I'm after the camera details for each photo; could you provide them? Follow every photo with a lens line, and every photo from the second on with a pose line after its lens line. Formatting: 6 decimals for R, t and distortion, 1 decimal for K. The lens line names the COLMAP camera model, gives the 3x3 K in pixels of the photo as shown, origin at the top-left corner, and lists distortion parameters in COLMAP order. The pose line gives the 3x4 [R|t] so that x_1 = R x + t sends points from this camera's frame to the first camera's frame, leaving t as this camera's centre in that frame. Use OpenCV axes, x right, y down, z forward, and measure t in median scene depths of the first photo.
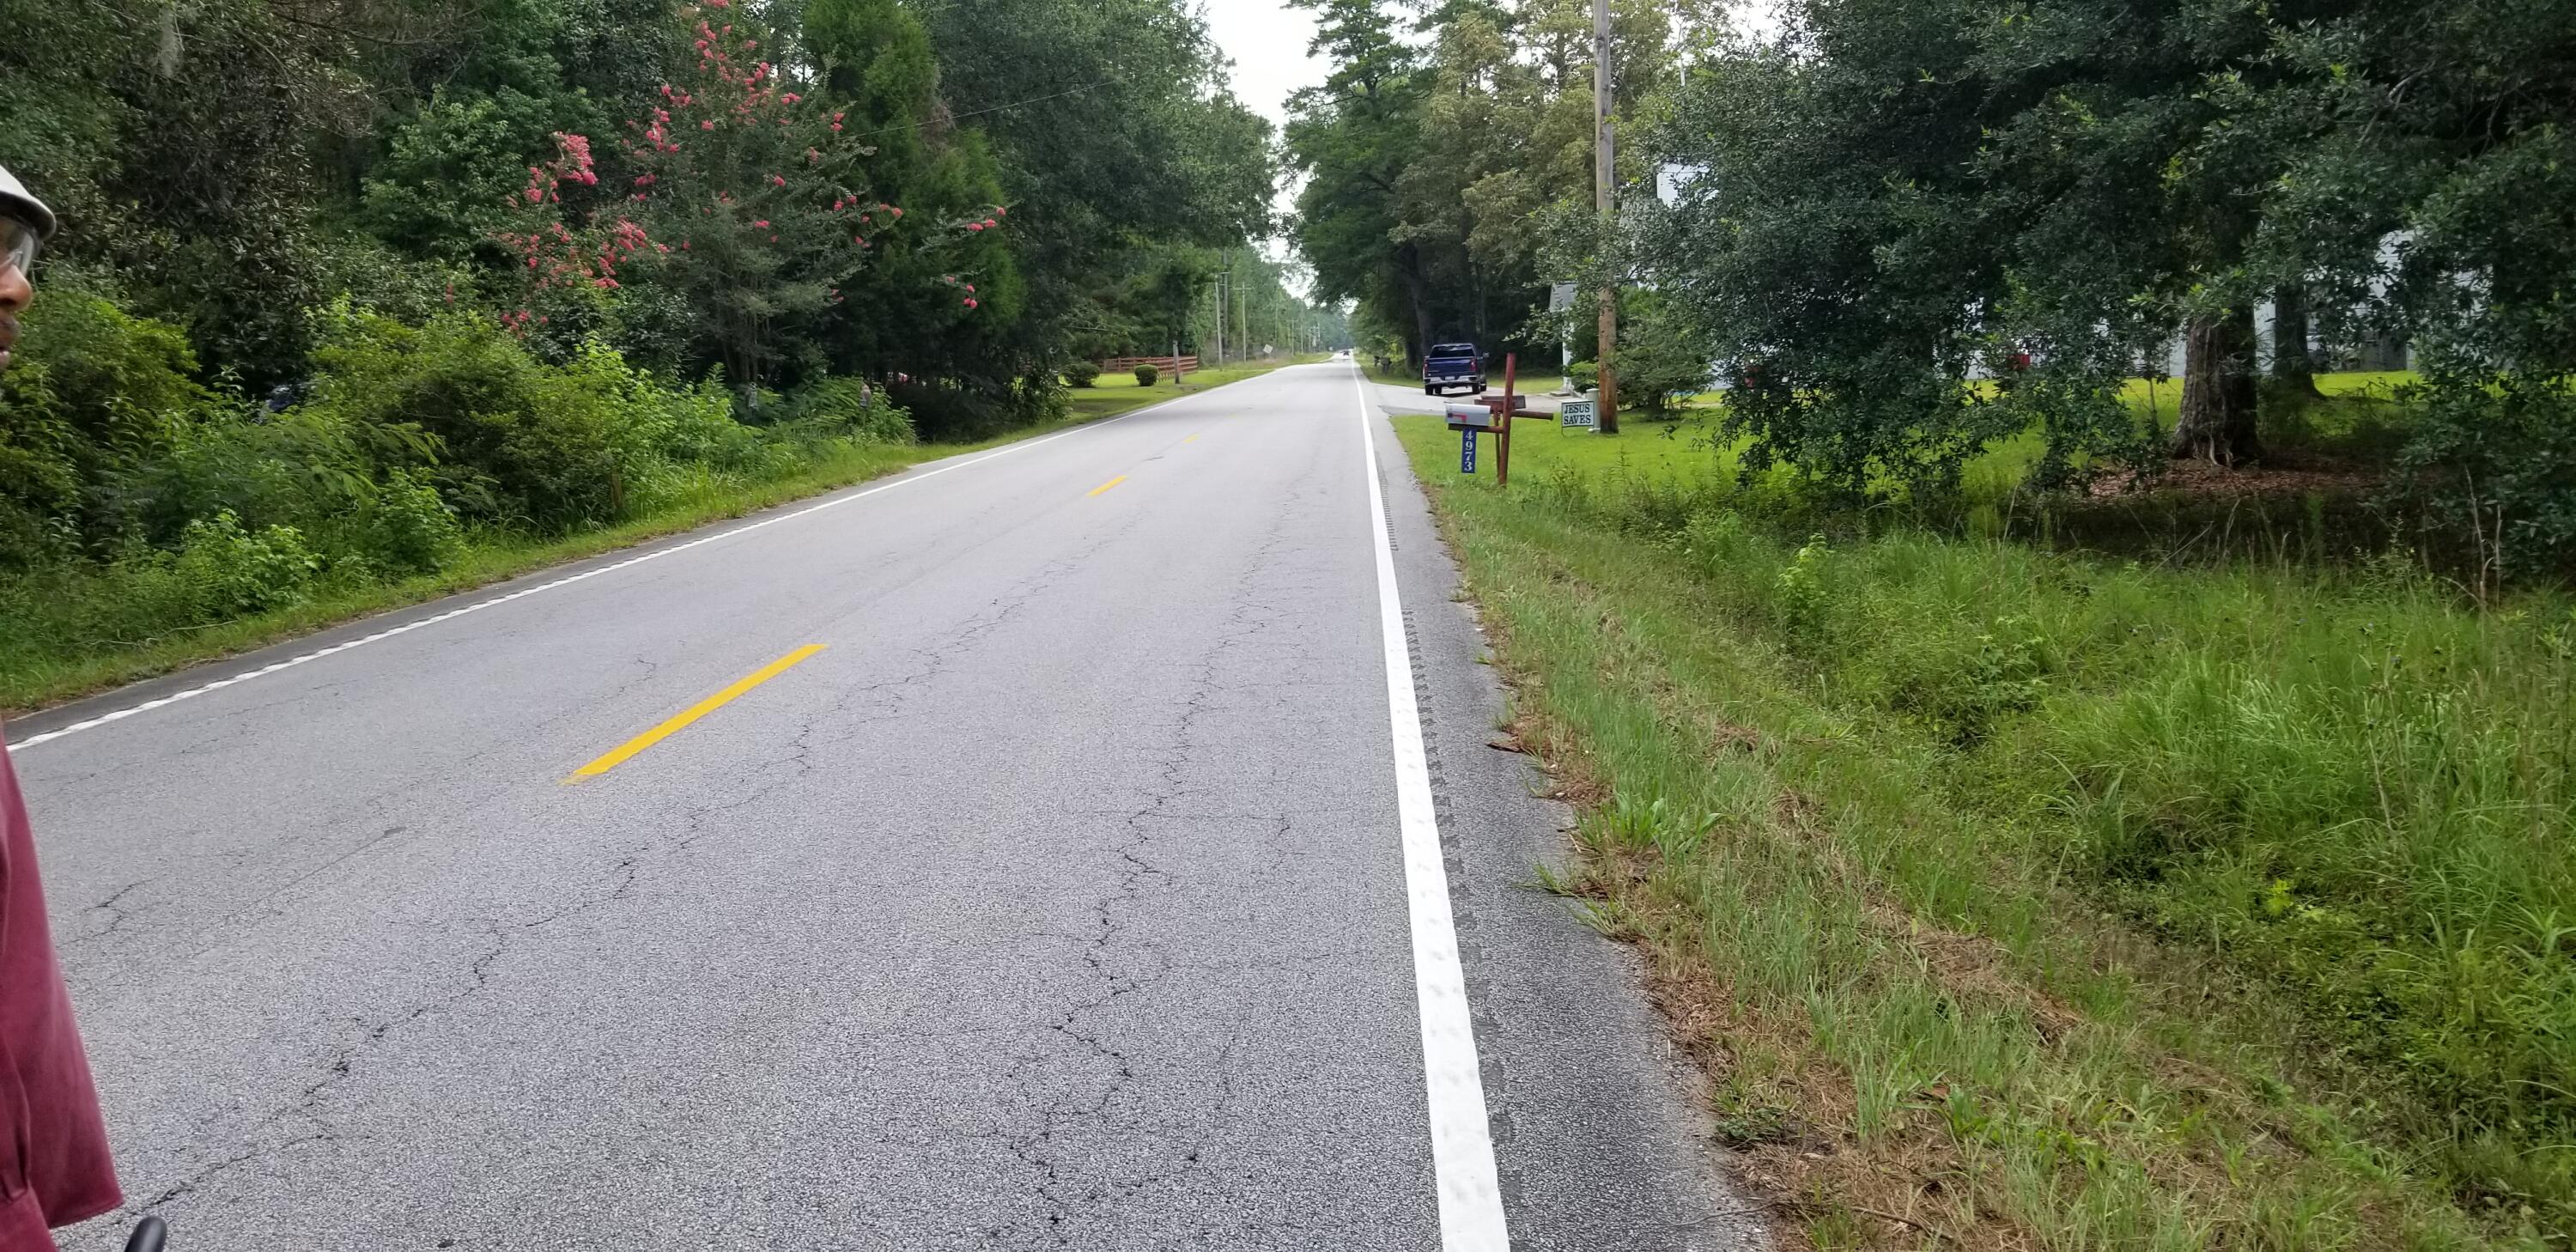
lens RADIAL K [[2010.1, 0, 1288.0], [0, 2010.1, 626.0], [0, 0, 1]] dist [0.120996, -0.221729]
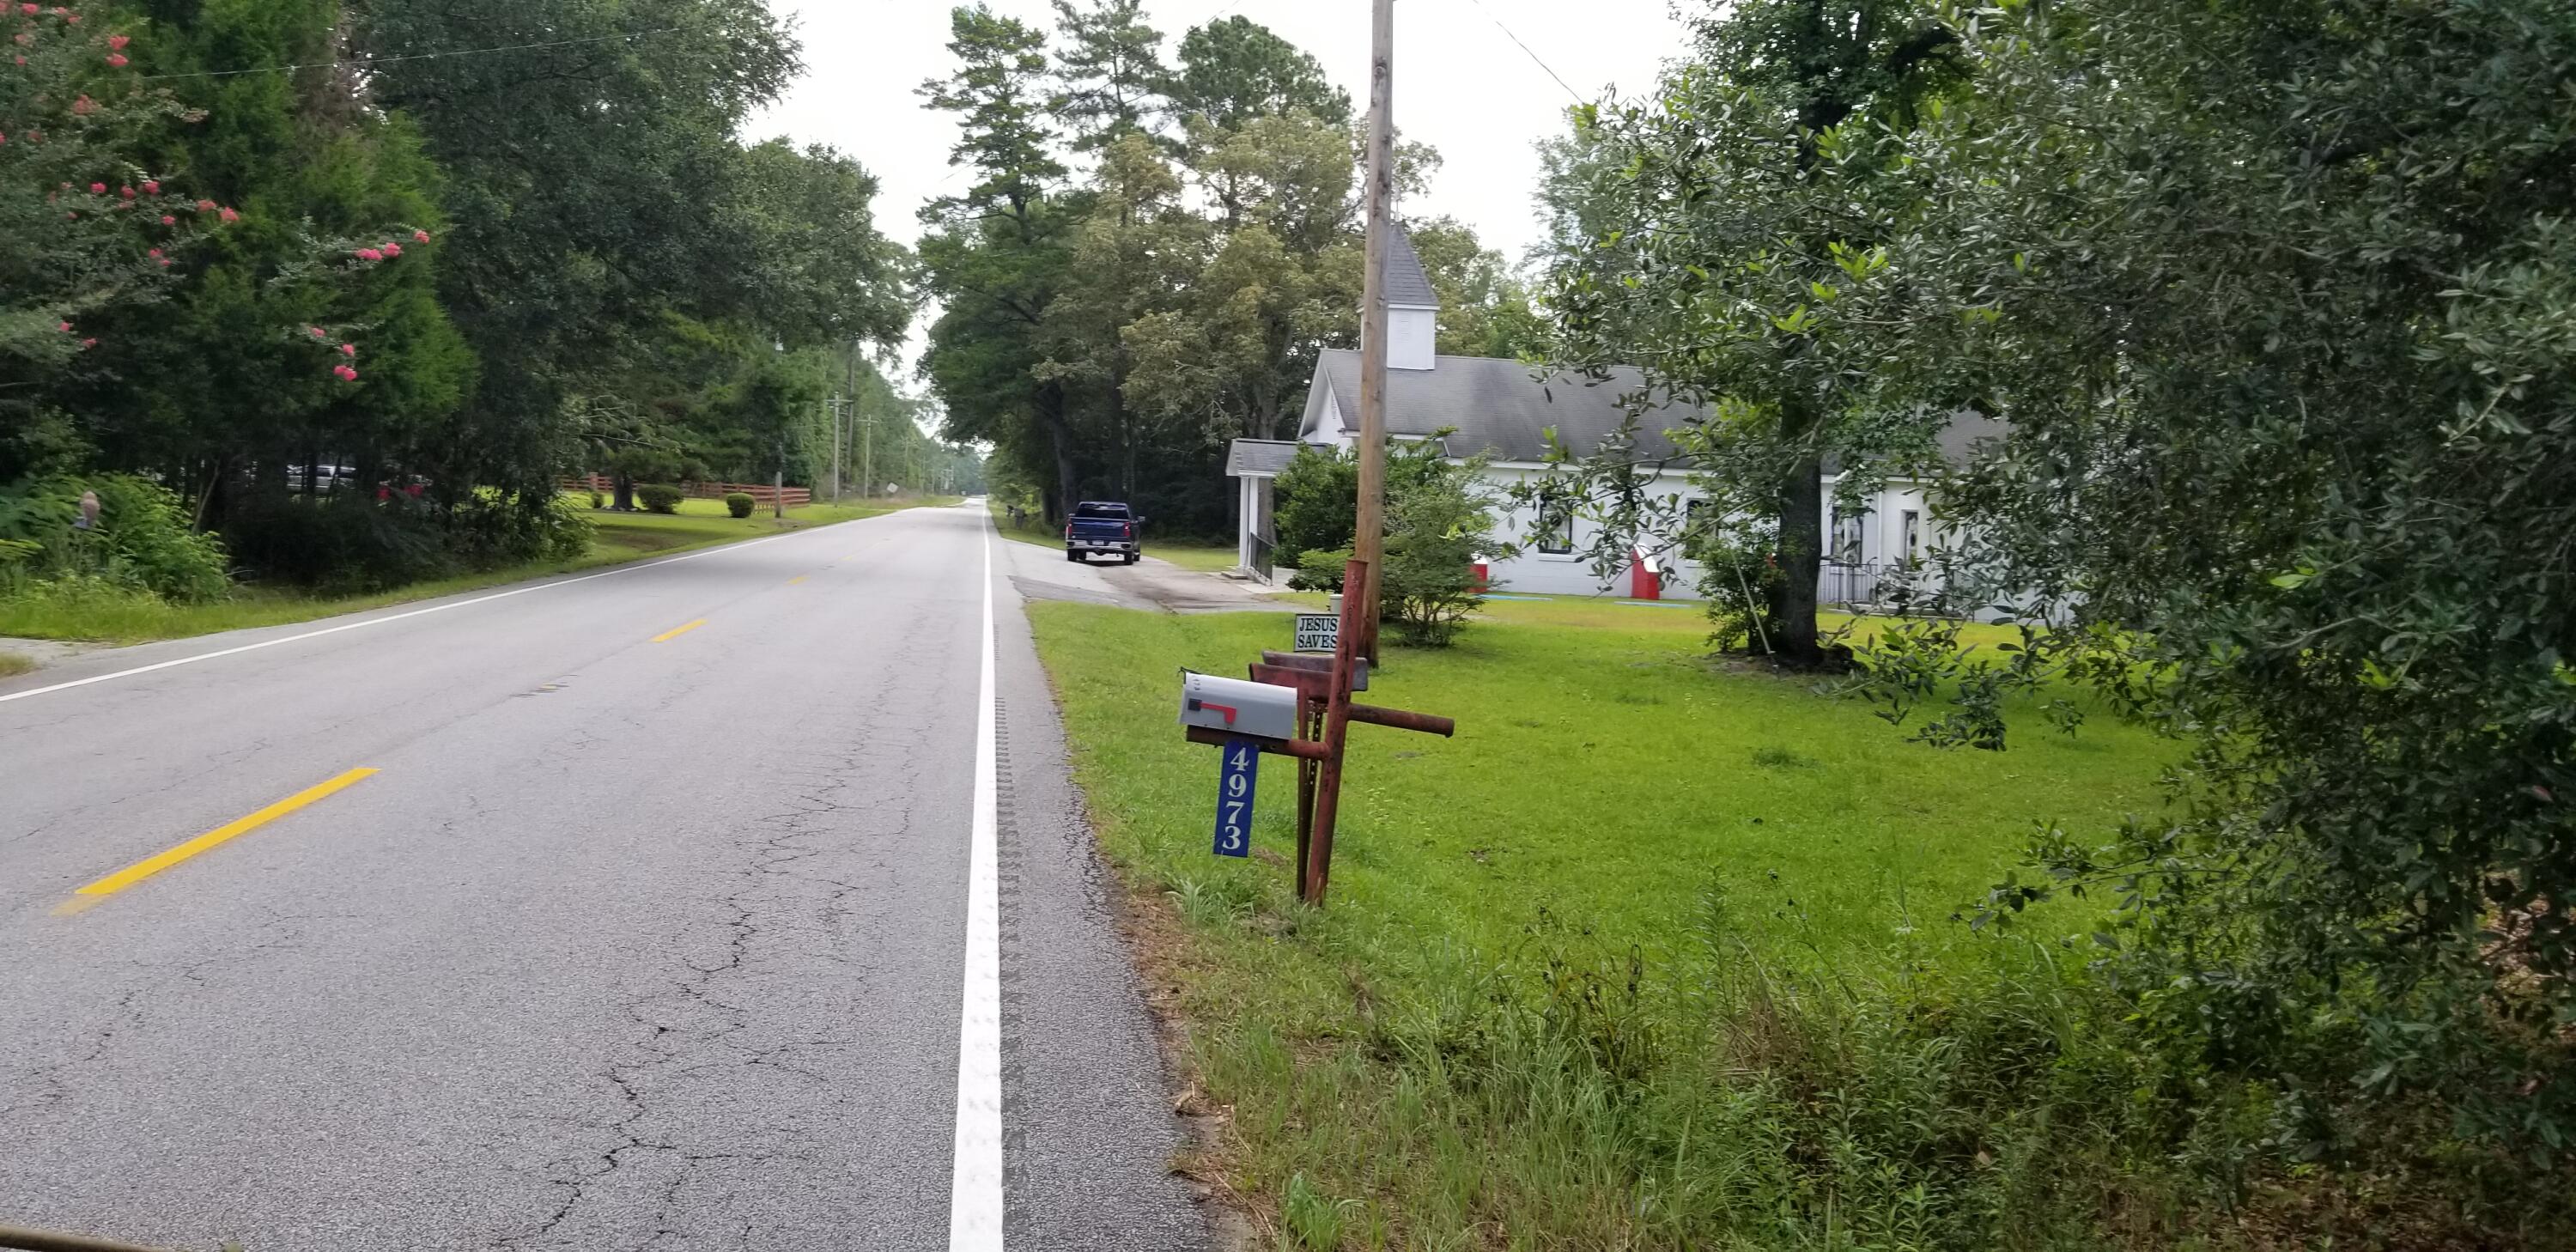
lens RADIAL K [[2009.3, 0, 1345.7], [0, 2009.3, 754.5], [0, 0, 1]] dist [0.075376, -0.129994]
pose [[0.975067, 0.058509, 0.214061, 0.005536], [-0.055305, 0.998250, -0.020931, -0.018127], [-0.214911, 0.008571, 0.976596, 0.126197]]
